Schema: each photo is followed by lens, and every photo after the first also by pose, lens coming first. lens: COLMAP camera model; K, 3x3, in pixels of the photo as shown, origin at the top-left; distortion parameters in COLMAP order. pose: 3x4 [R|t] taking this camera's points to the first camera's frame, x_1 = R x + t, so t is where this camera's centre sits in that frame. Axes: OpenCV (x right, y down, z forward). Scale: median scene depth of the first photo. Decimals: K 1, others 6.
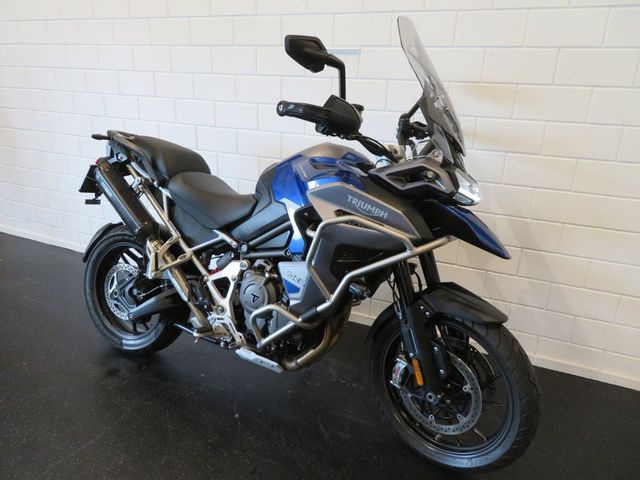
lens RADIAL K [[458.6, 0, 320.0], [0, 458.6, 240.0], [0, 0, 1]] dist [-0.006919, -0.000151]
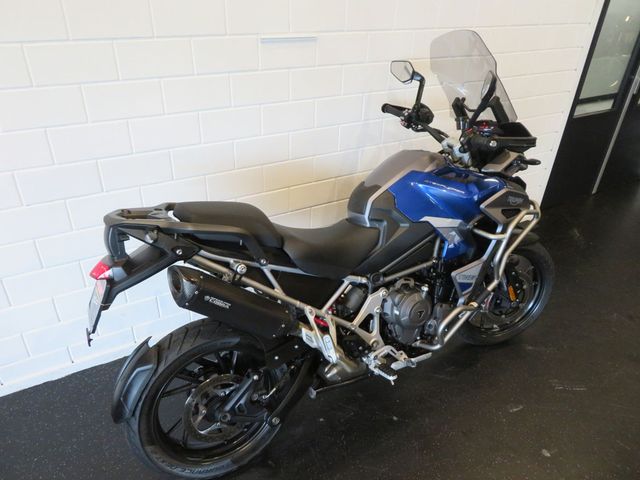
lens RADIAL K [[458.6, 0, 320.0], [0, 458.6, 240.0], [0, 0, 1]] dist [-0.006919, -0.000151]
pose [[0.569587, -0.423868, 0.704207, -0.900094], [0.259160, 0.905683, 0.335521, -0.421773], [-0.780005, -0.008606, 0.625715, 0.485437]]
